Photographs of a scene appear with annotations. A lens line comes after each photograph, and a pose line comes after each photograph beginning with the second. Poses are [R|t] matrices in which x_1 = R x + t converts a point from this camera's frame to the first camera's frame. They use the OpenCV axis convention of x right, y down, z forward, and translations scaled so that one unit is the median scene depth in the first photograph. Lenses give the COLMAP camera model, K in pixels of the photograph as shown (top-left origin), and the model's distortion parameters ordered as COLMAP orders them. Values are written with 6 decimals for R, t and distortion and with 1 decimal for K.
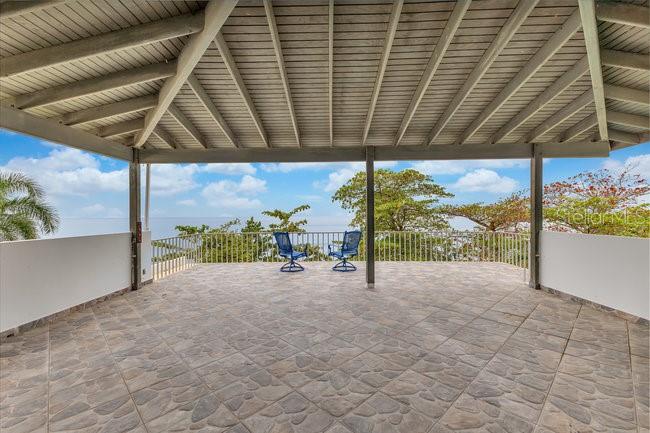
lens RADIAL K [[283.7, 0, 327.0], [0, 283.7, 215.0], [0, 0, 1]] dist [0.007636, -0.000052]
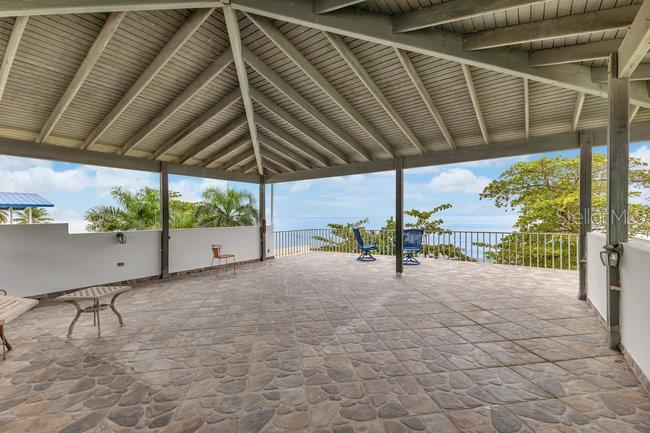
lens RADIAL K [[283.7, 0, 321.2], [0, 283.7, 217.5], [0, 0, 1]] dist [0.007636, -0.000052]
pose [[0.822254, 0.001141, -0.569120, 0.494705], [0.005291, 0.999939, 0.009650, -0.002947], [0.569096, -0.010946, 0.822198, -0.145402]]
